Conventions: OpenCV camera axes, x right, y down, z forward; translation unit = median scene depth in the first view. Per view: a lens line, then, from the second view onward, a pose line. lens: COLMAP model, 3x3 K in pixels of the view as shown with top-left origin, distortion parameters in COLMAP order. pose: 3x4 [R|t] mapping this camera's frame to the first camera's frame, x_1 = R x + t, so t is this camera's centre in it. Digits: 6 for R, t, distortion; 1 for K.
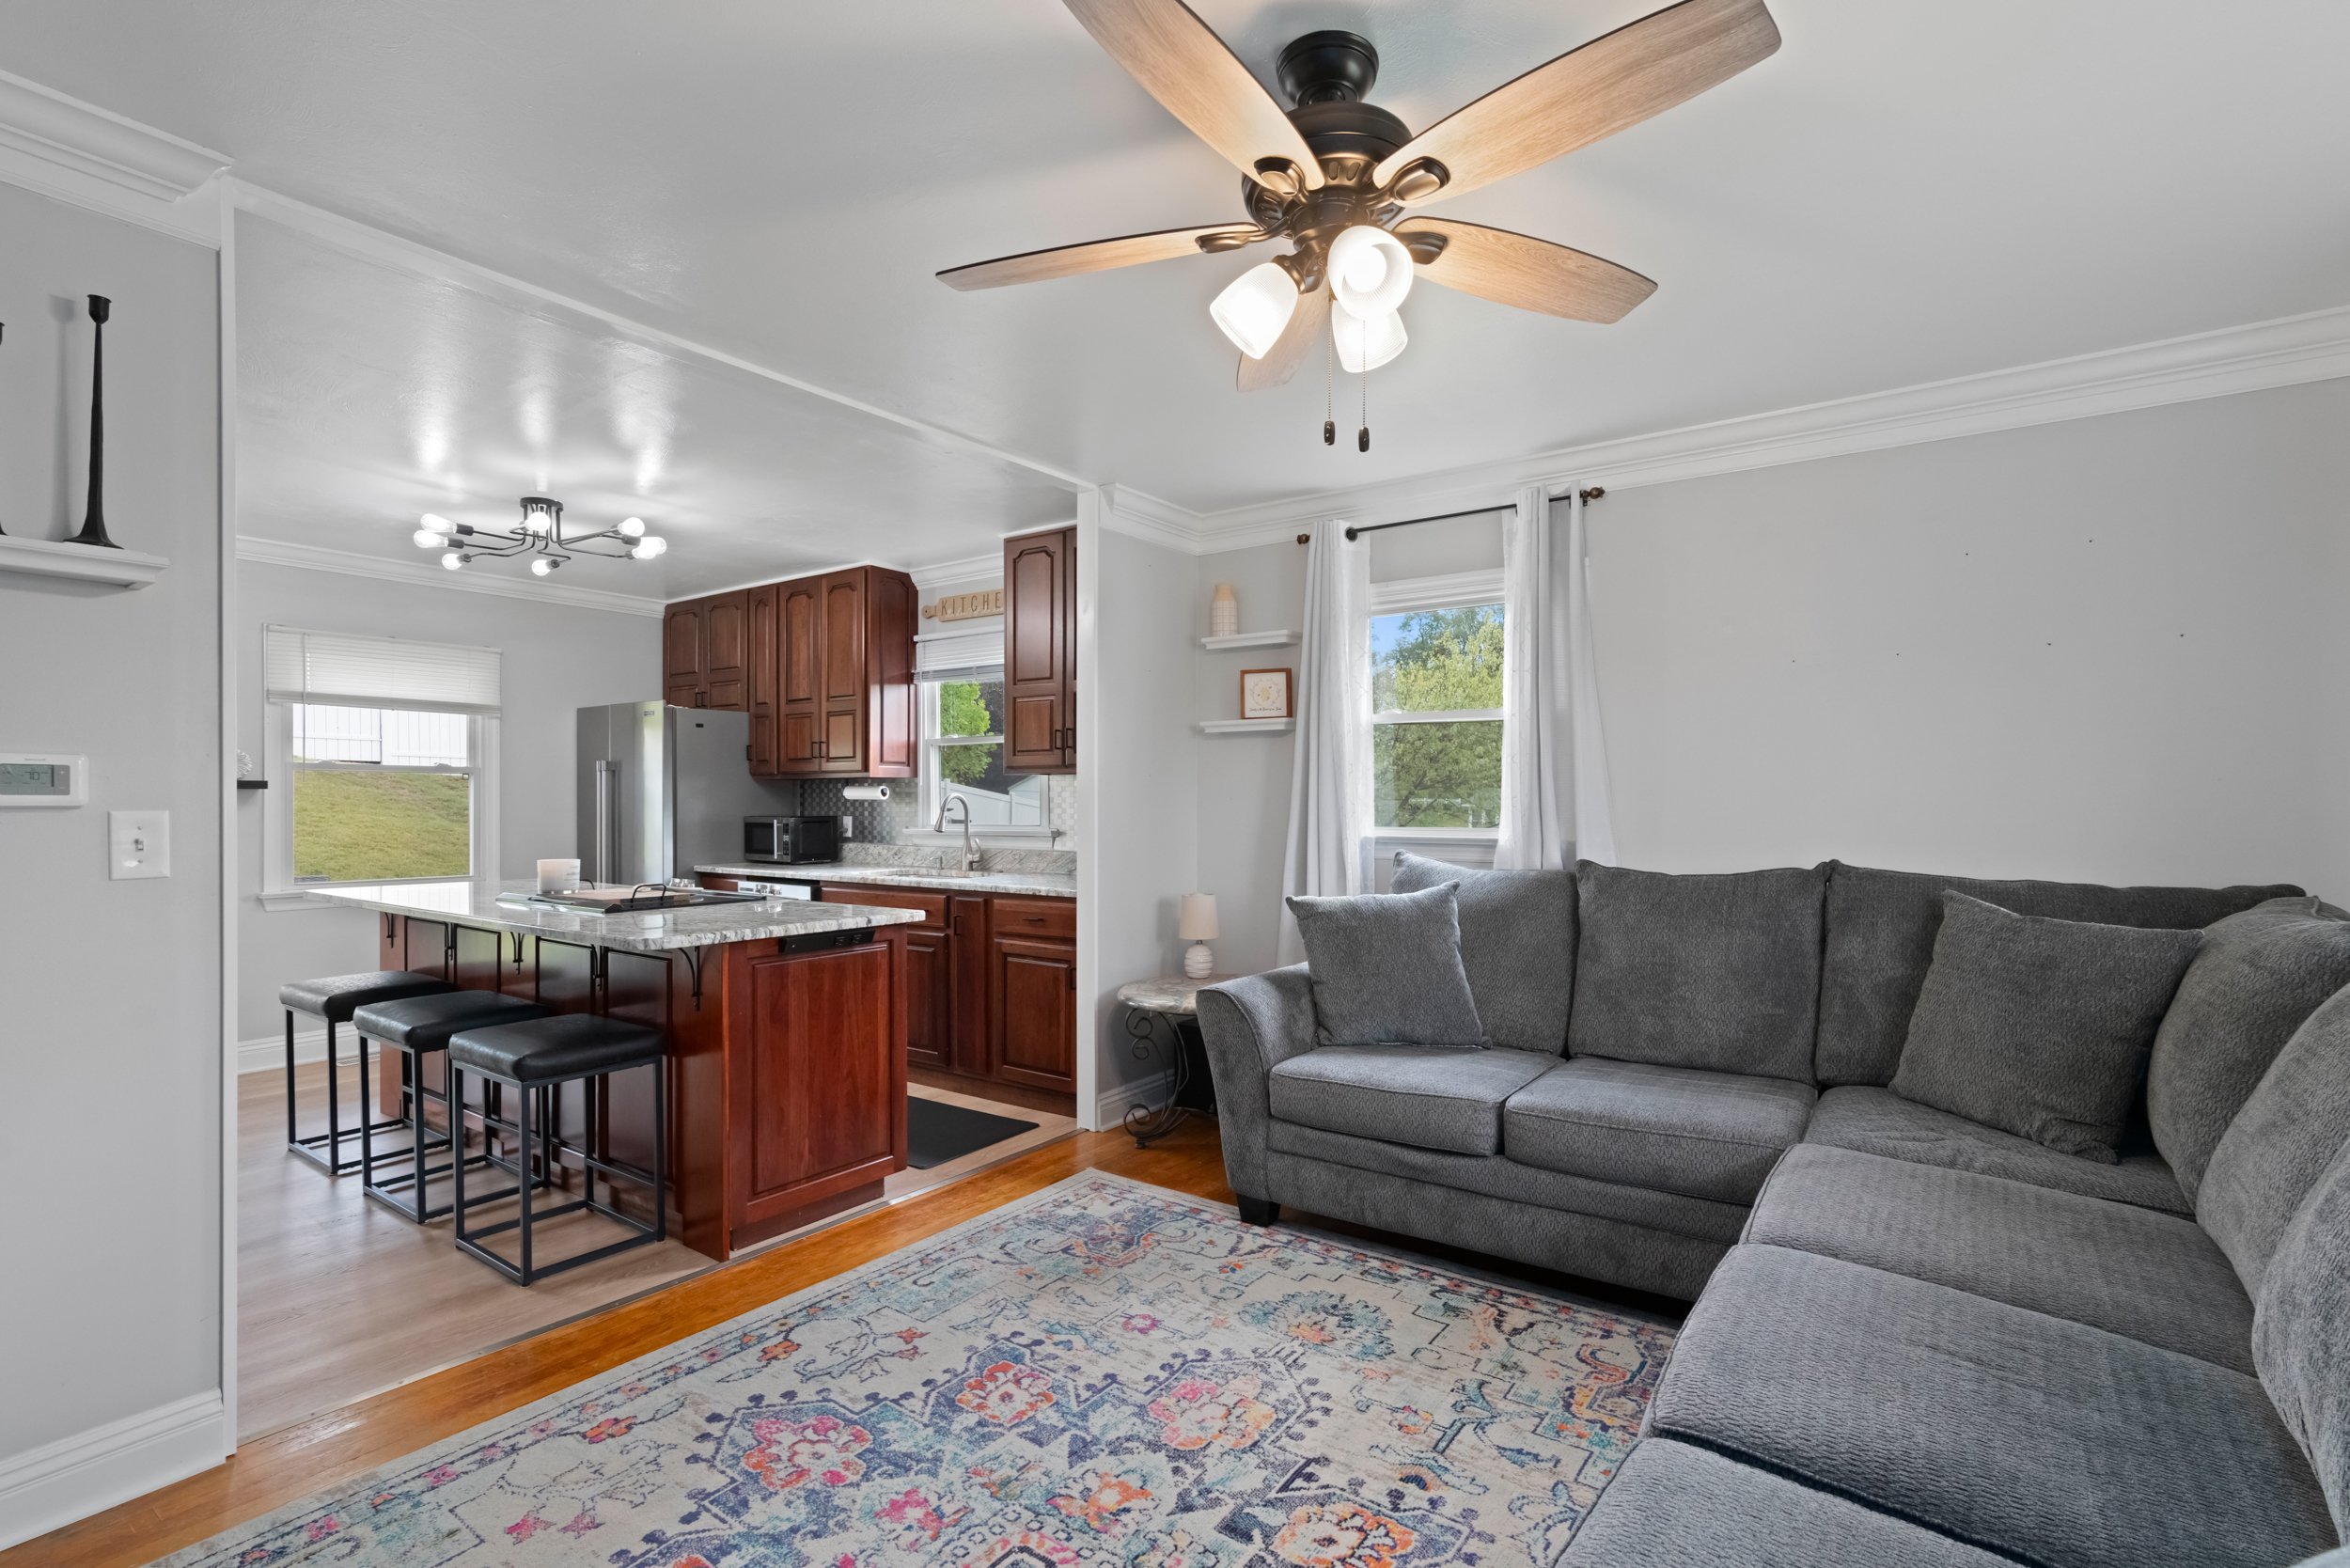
lens RADIAL K [[1088.0, 0, 1182.6], [0, 1088.0, 805.1], [0, 0, 1]] dist [-0.003896, 0.000143]
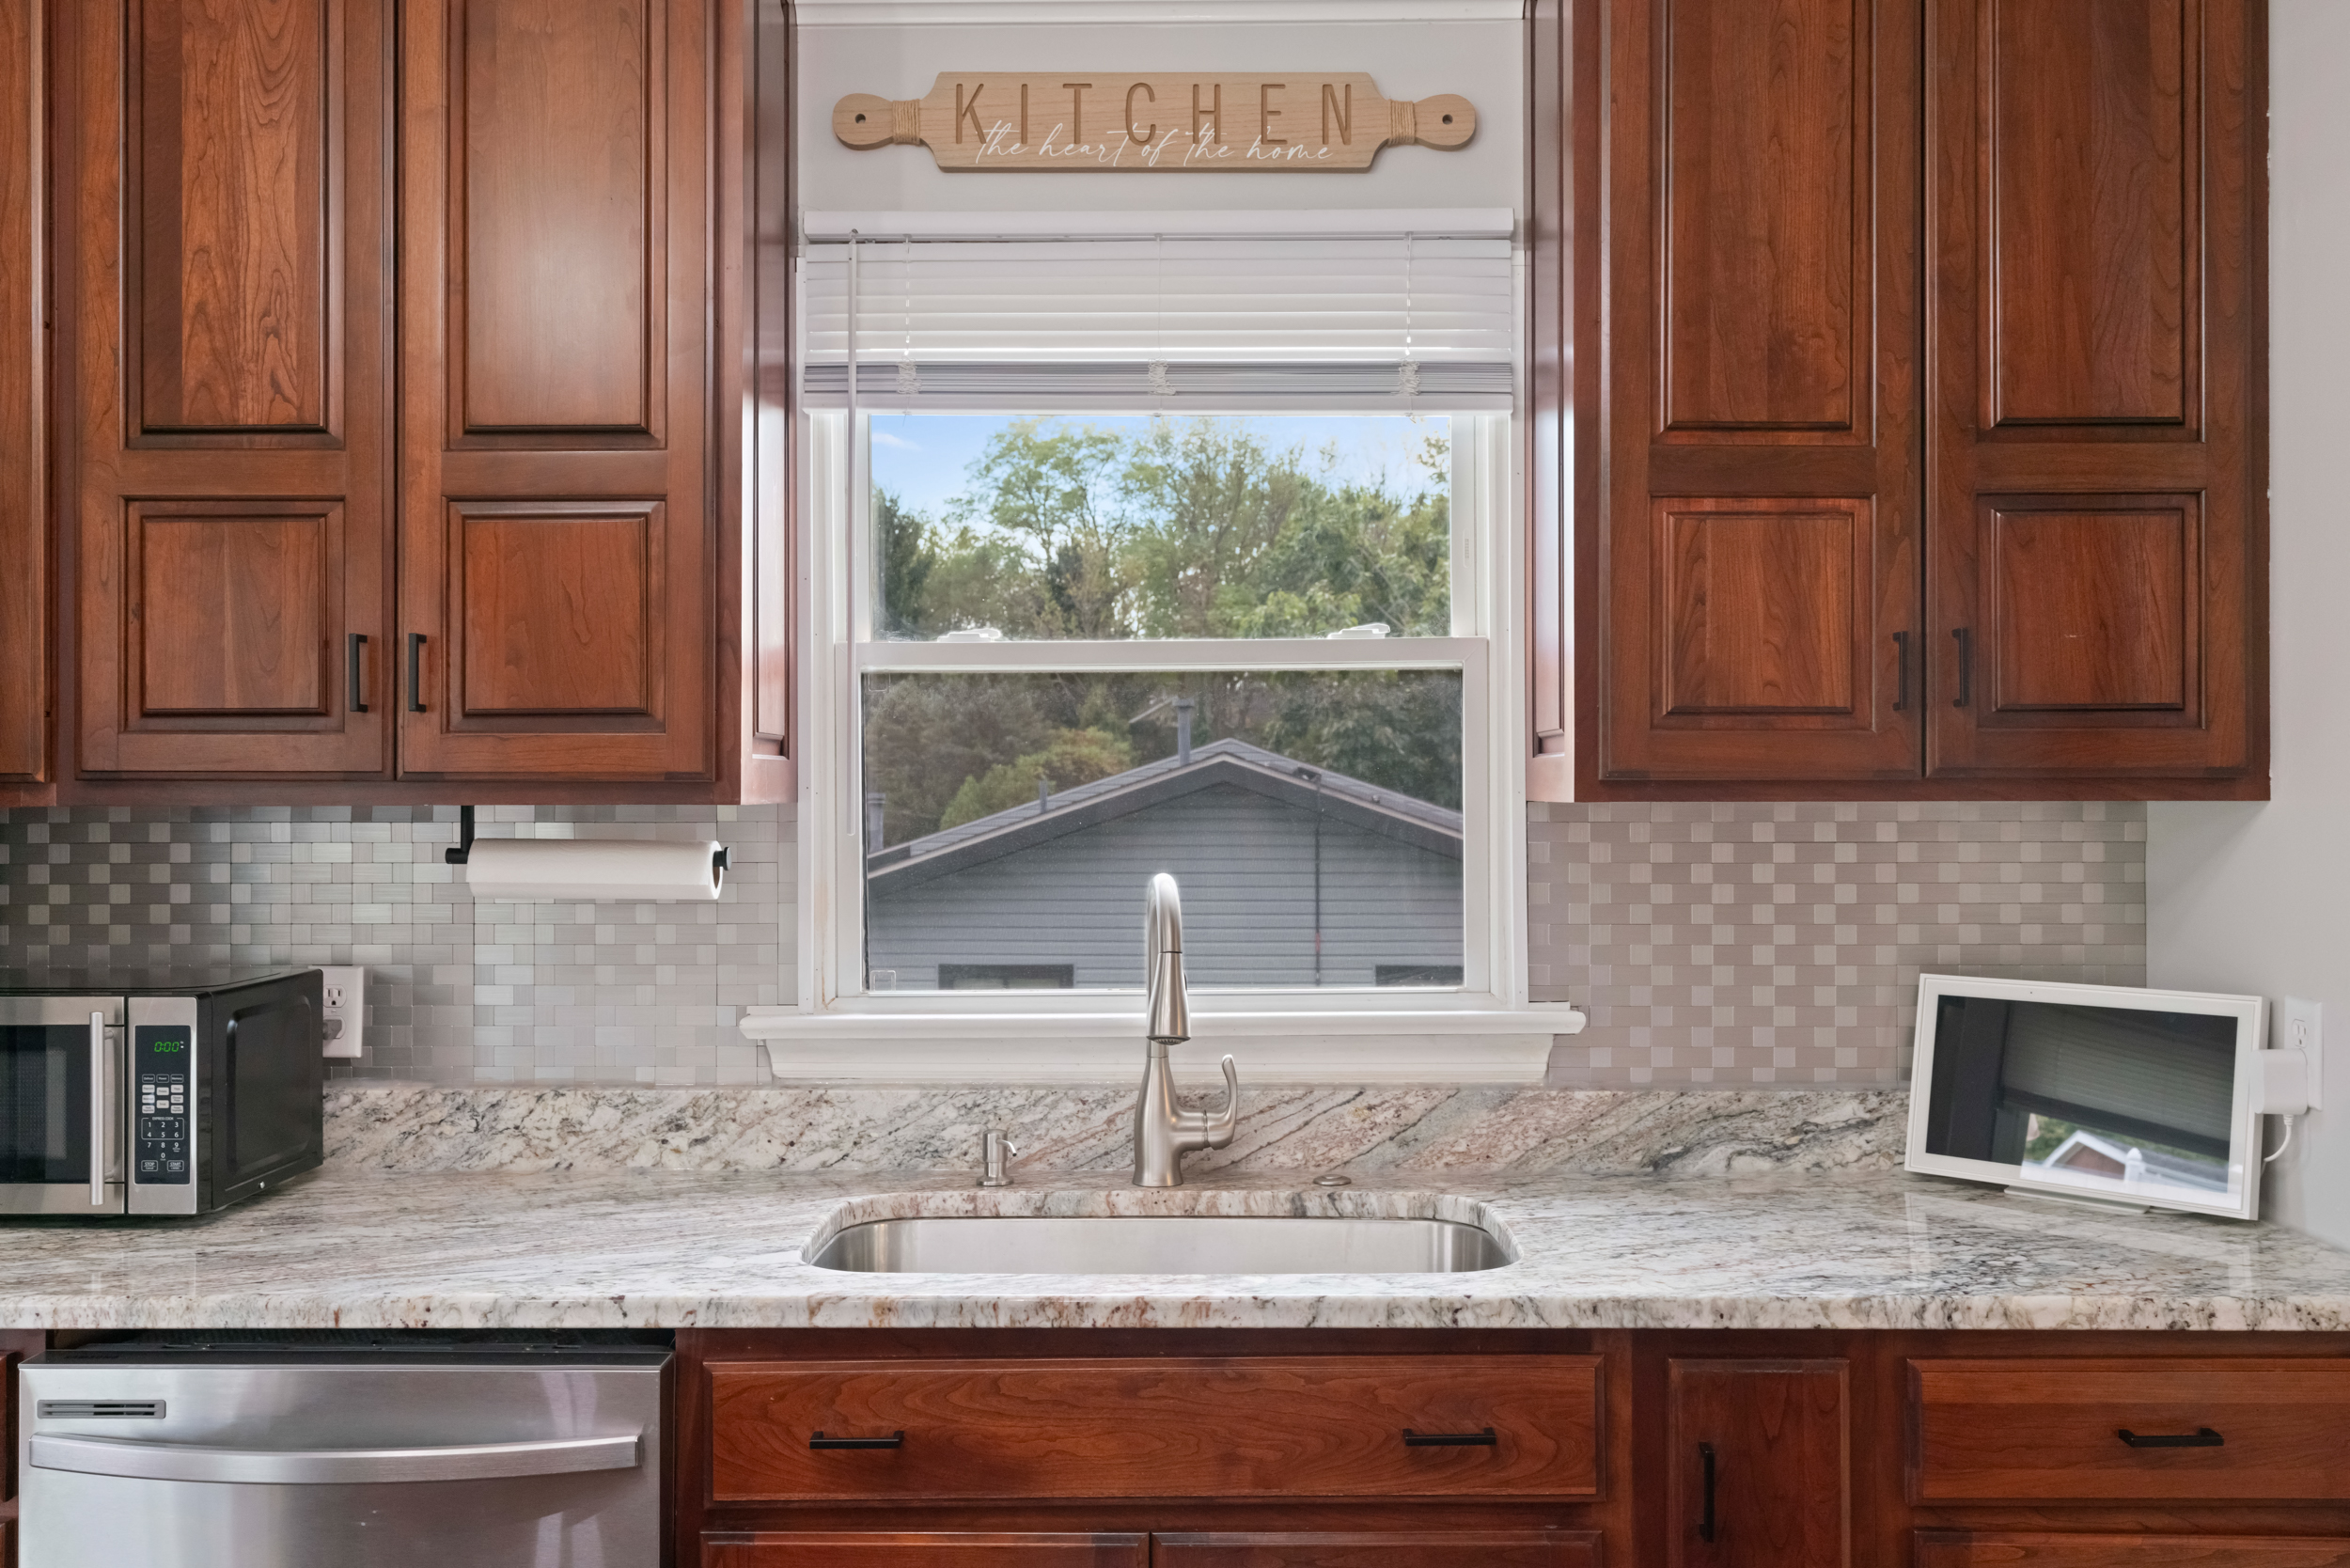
lens RADIAL K [[2100.9, 0, 1175.7], [0, 2100.9, 755.6], [0, 0, 1]] dist [0.037359, -0.004915]
pose [[0.820864, 0.009071, 0.571052, -0.825950], [0.003087, 0.999789, -0.020320, -0.047312], [-0.571116, 0.018443, 0.820662, 1.063093]]
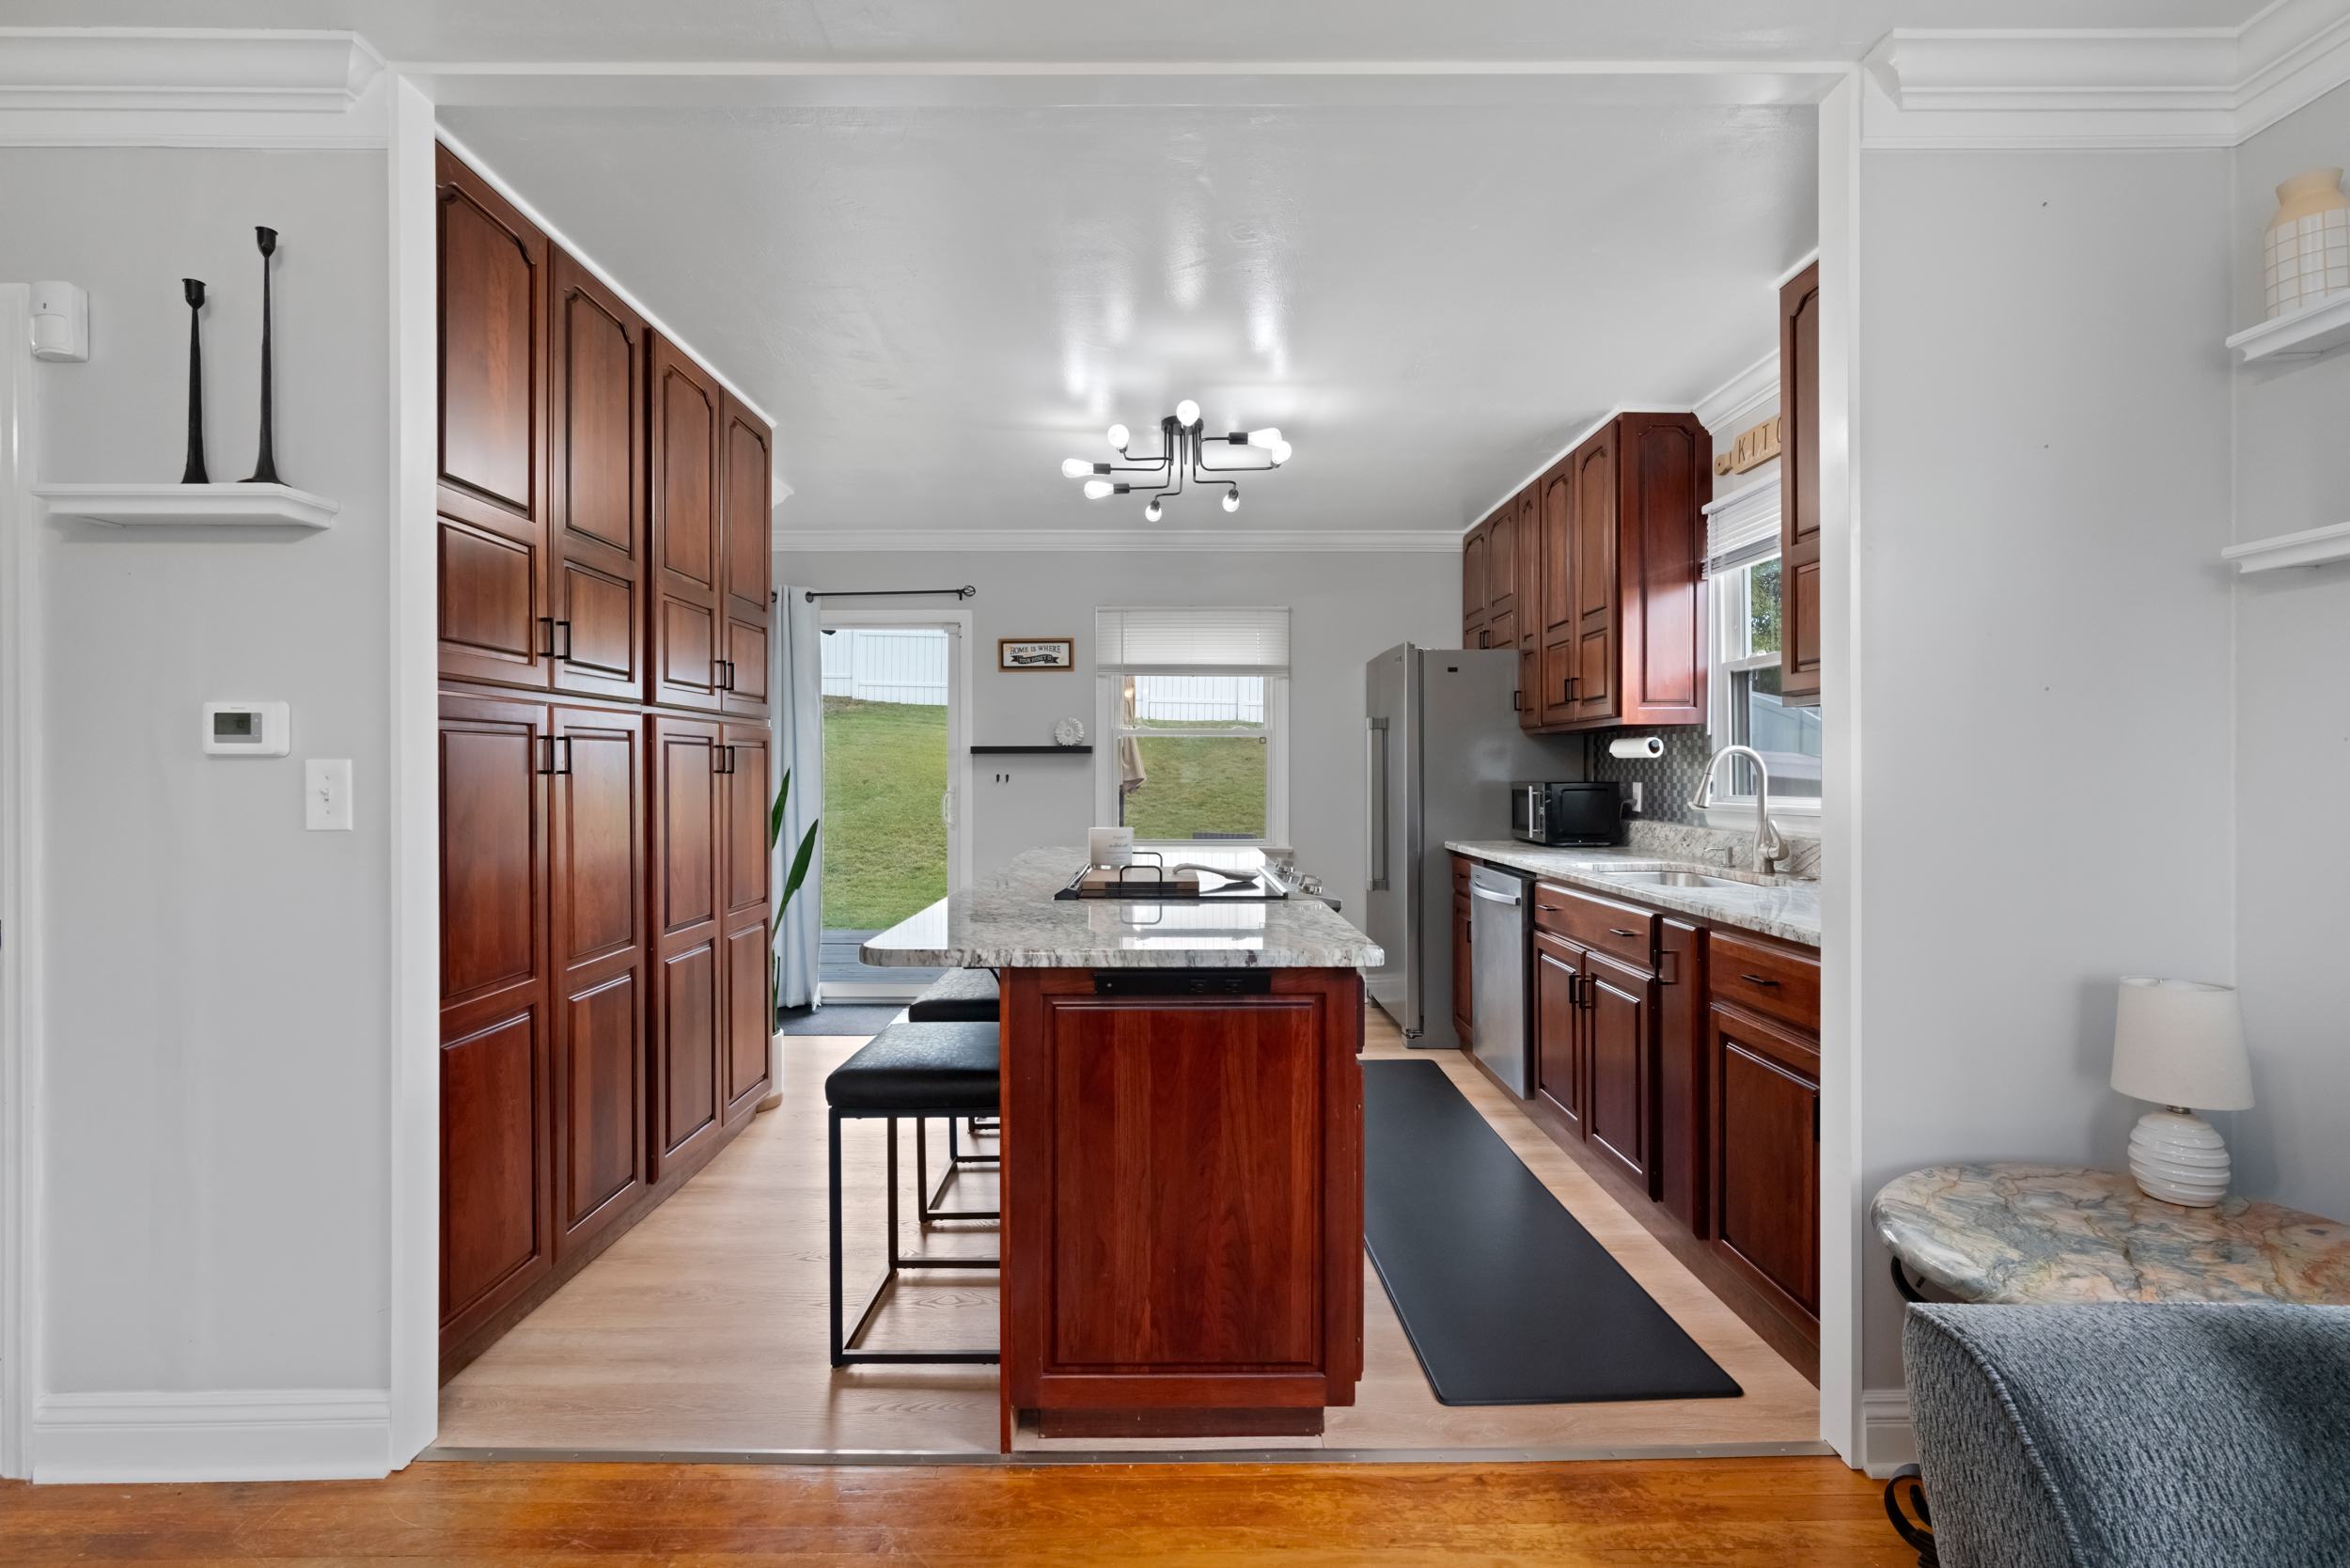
lens RADIAL K [[1064.8, 0, 1178.2], [0, 1064.8, 773.3], [0, 0, 1]] dist [-0.003634, 0.000047]
pose [[0.589783, 0.002078, -0.807559, 0.153682], [-0.003027, 0.999995, 0.000363, 0.009751], [0.807556, 0.002230, 0.589786, 0.685993]]
